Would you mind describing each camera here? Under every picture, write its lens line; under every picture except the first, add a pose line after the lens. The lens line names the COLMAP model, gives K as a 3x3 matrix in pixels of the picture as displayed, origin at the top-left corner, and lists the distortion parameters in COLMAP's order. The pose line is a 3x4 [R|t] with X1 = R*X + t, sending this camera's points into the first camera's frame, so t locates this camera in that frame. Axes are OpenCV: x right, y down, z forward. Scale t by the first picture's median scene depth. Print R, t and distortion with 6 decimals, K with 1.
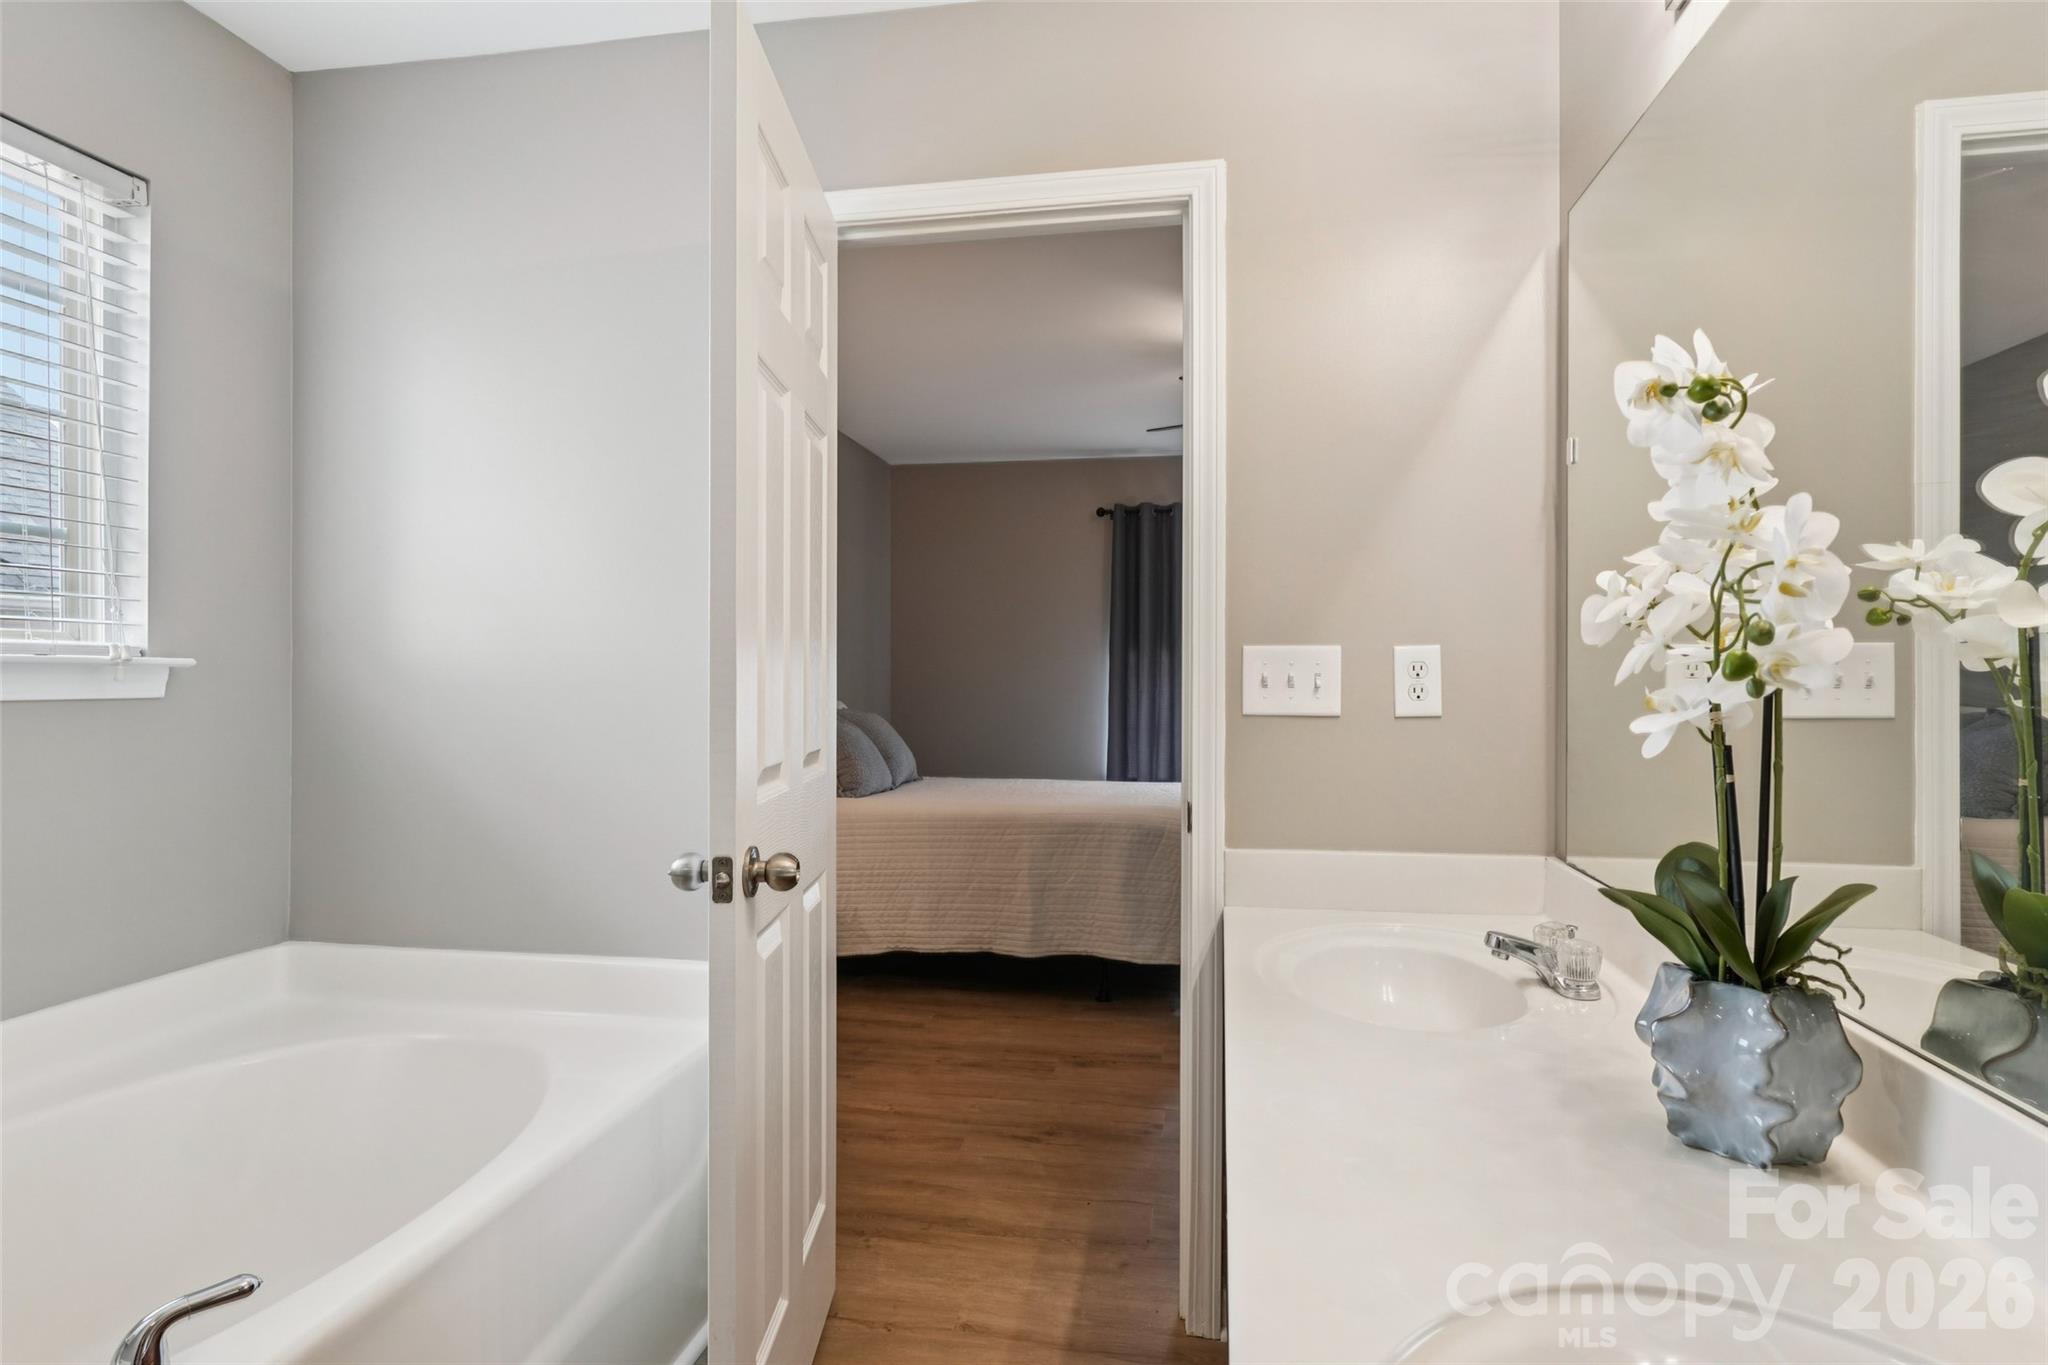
lens RADIAL K [[1082.0, 0, 1024.0], [0, 1082.0, 682.5], [0, 0, 1]] dist [0.000735, -0.000288]
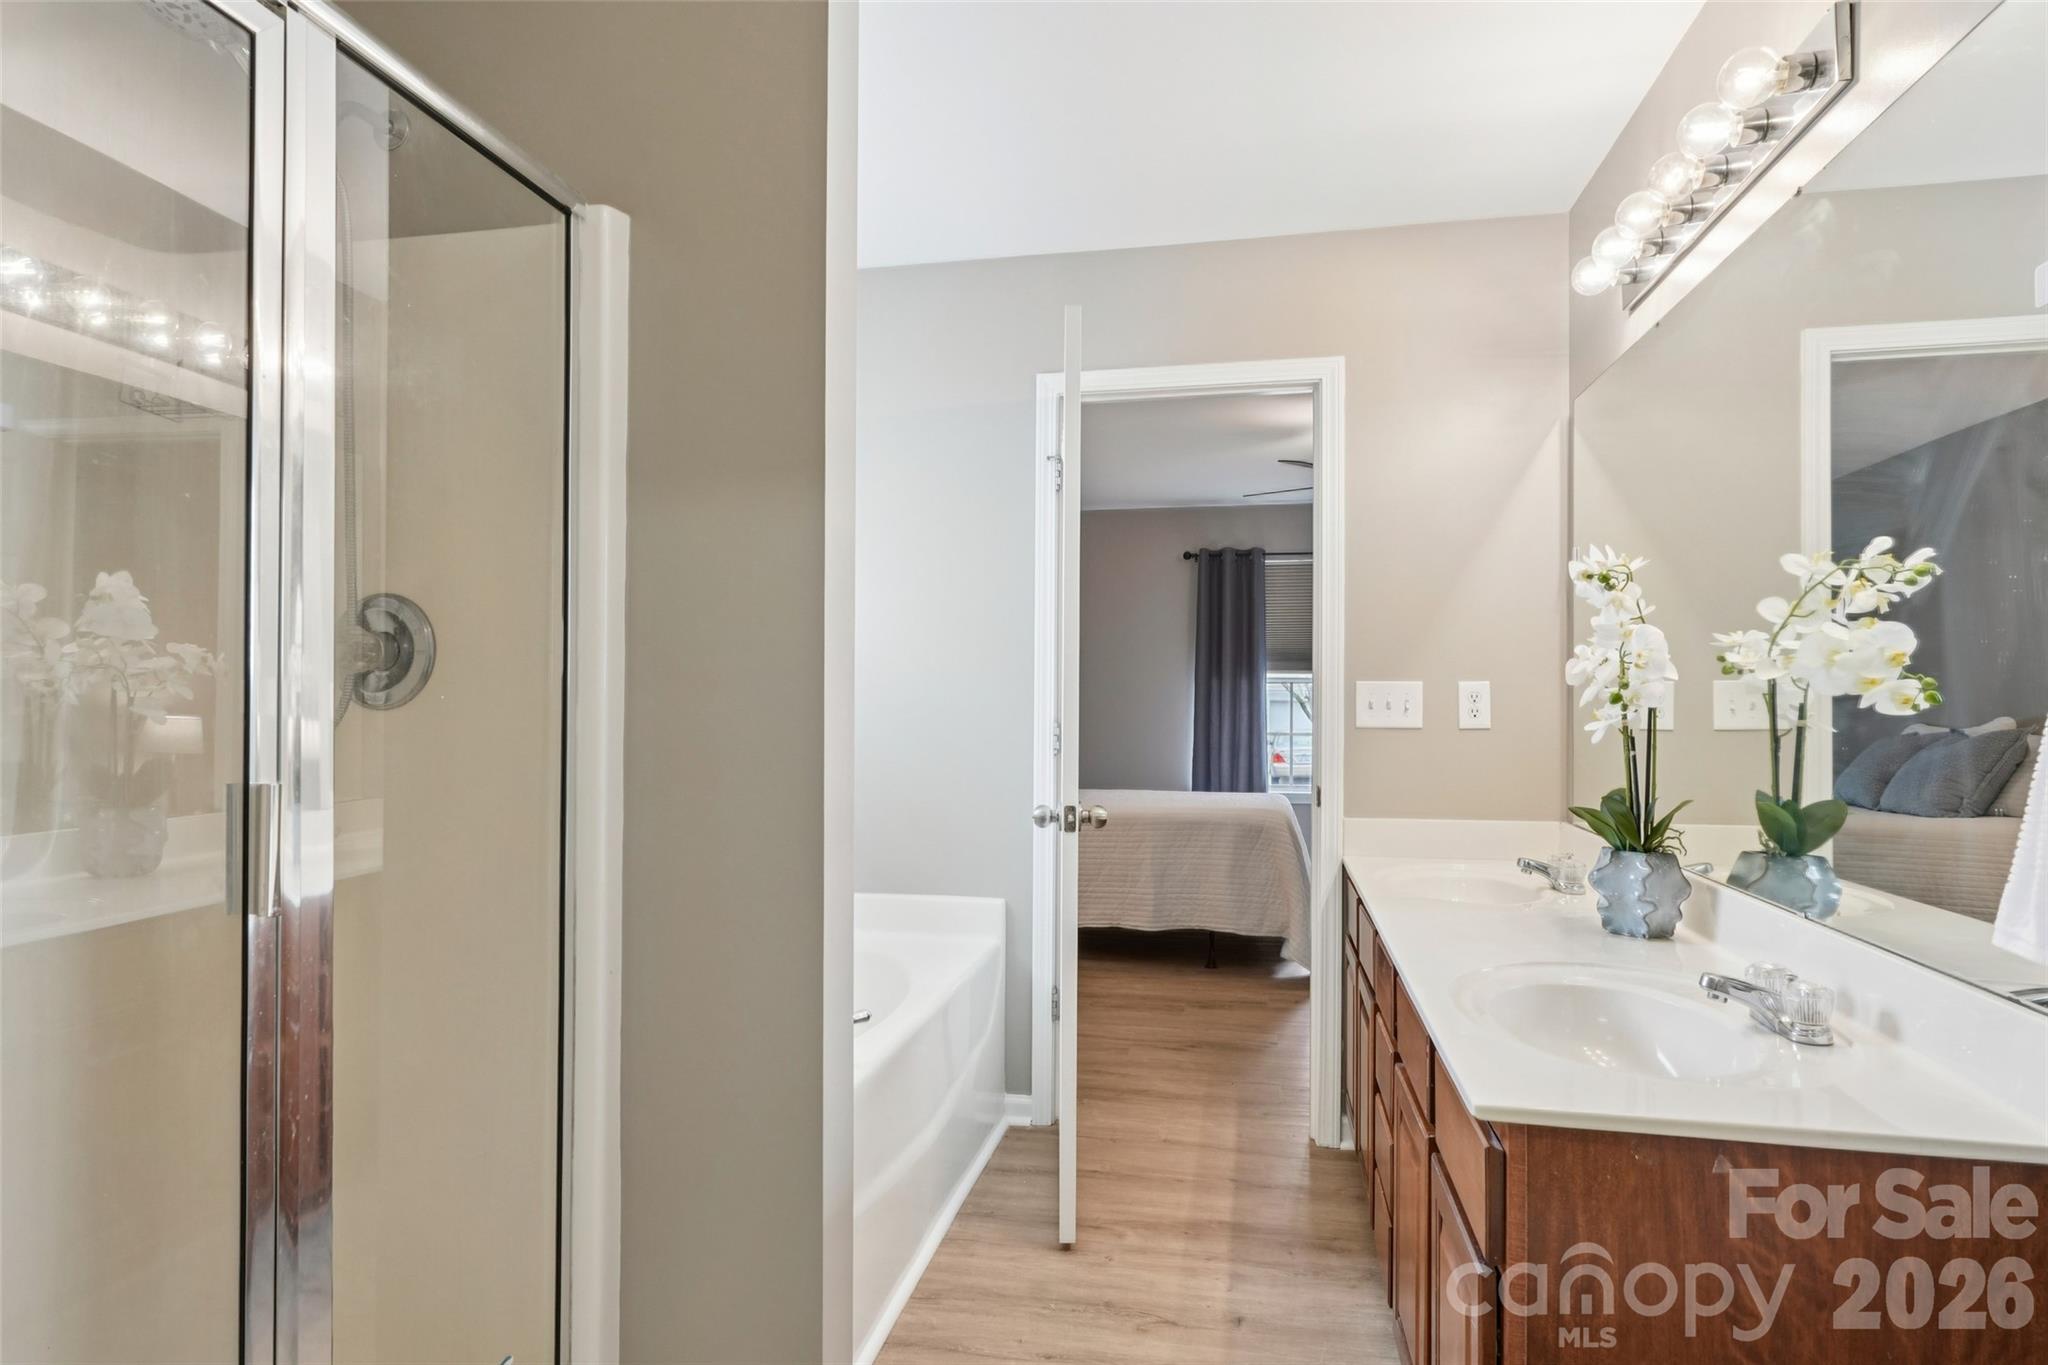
lens RADIAL K [[1120.4, 0, 1029.0], [0, 1120.4, 703.3], [0, 0, 1]] dist [-0.002356, -0.000603]
pose [[0.999699, 0.001424, -0.024501, -0.211973], [-0.001503, 0.999994, -0.003212, 0.002124], [0.024496, 0.003247, 0.999695, -0.557855]]
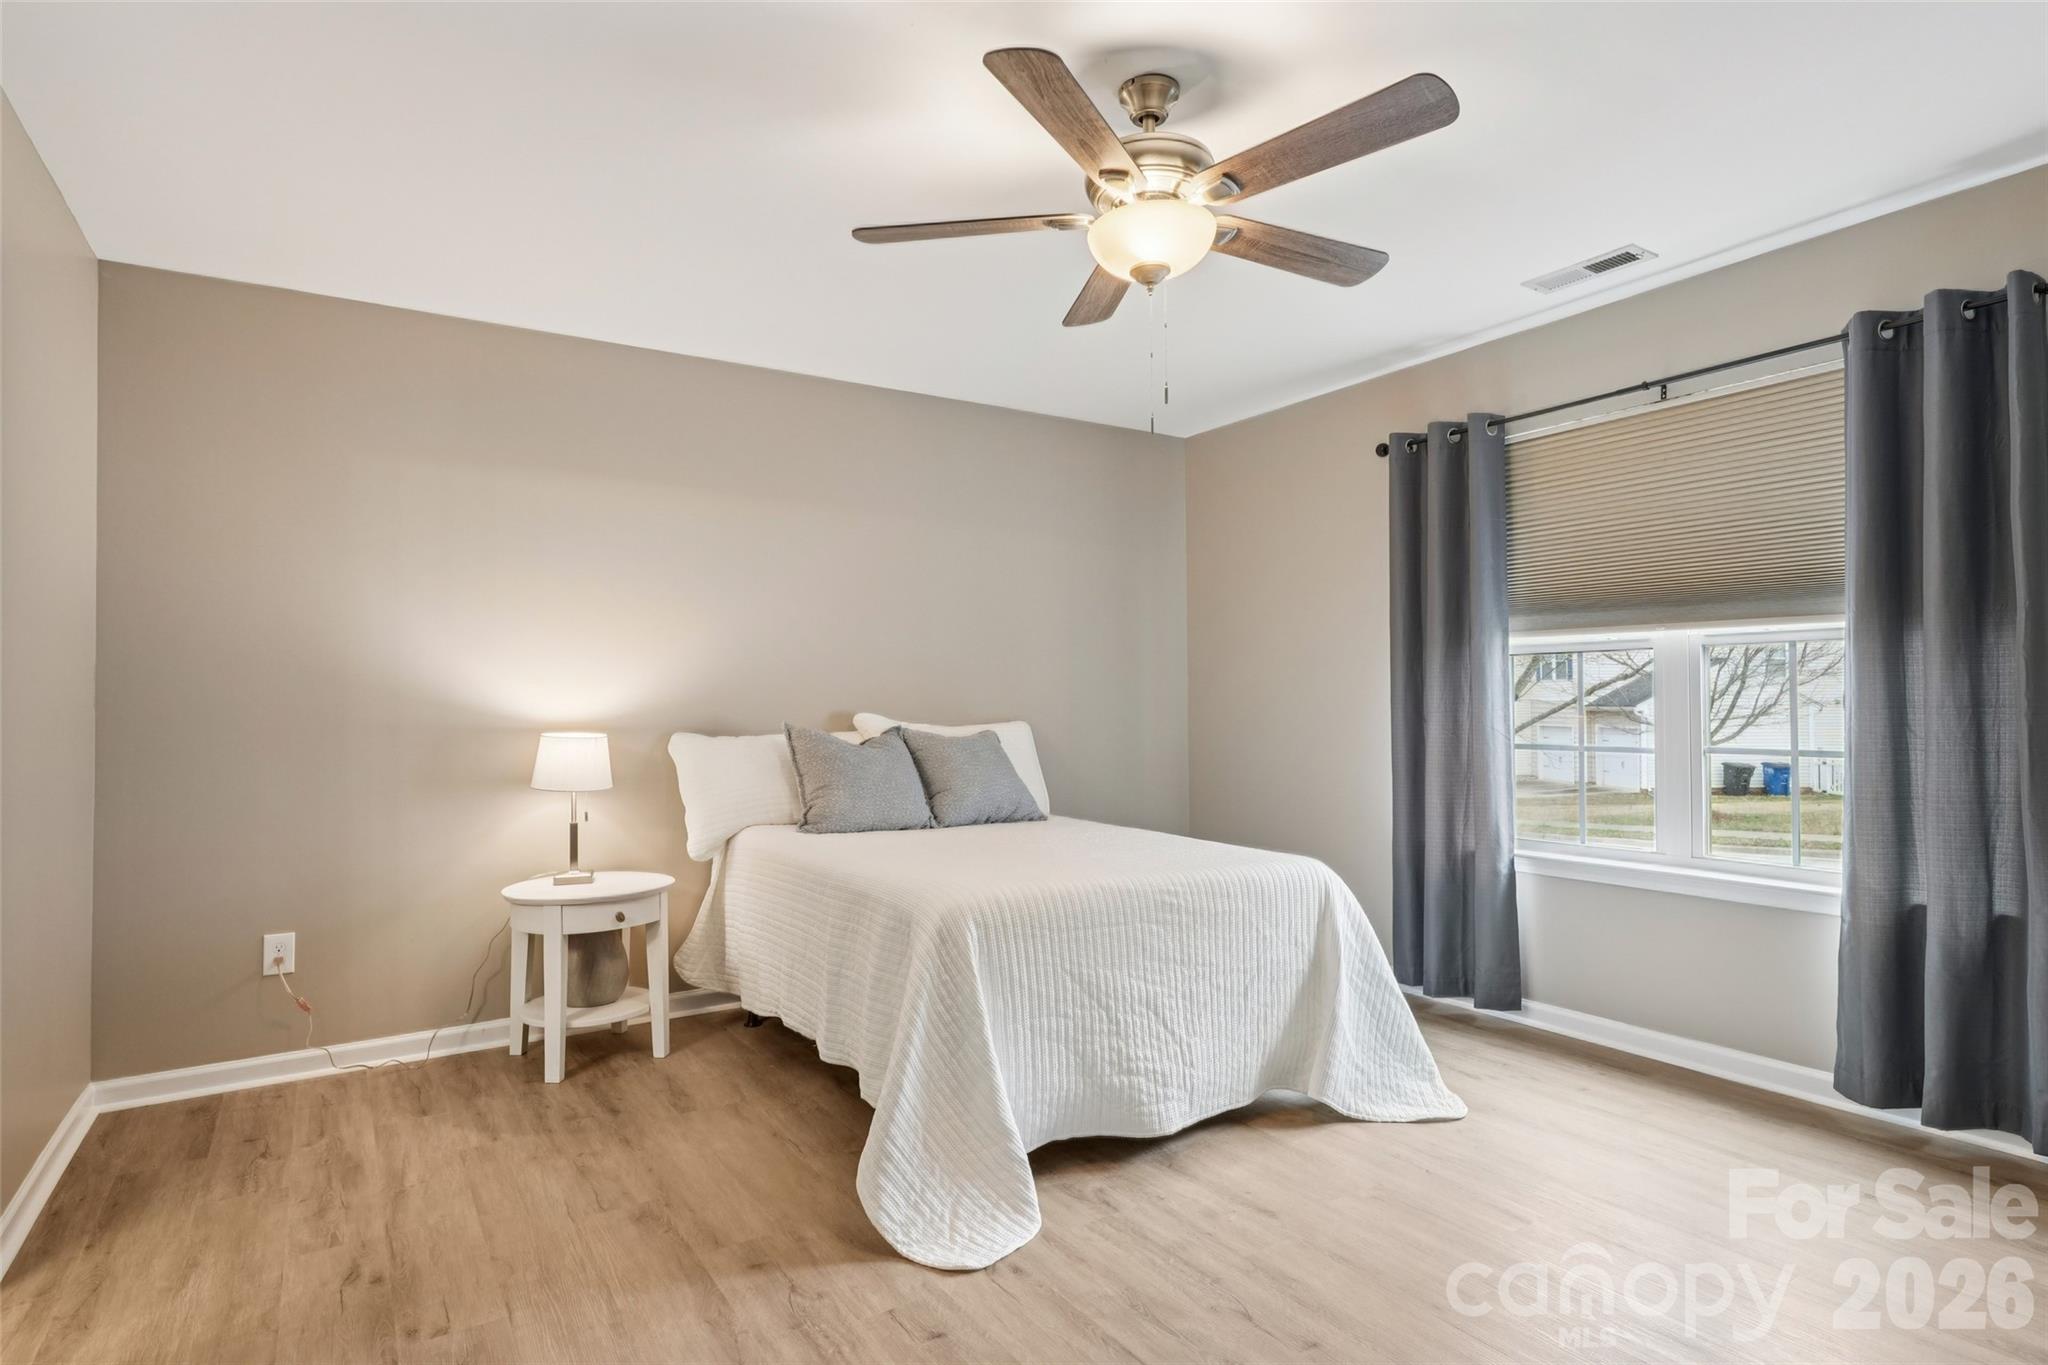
lens RADIAL K [[1082.0, 0, 1024.0], [0, 1082.0, 682.5], [0, 0, 1]] dist [0.000735, -0.000288]
pose [[0.680778, -0.015847, -0.732319, 1.358247], [0.005222, 0.999846, -0.016782, 0.002490], [0.732472, 0.007600, 0.680755, 1.192079]]
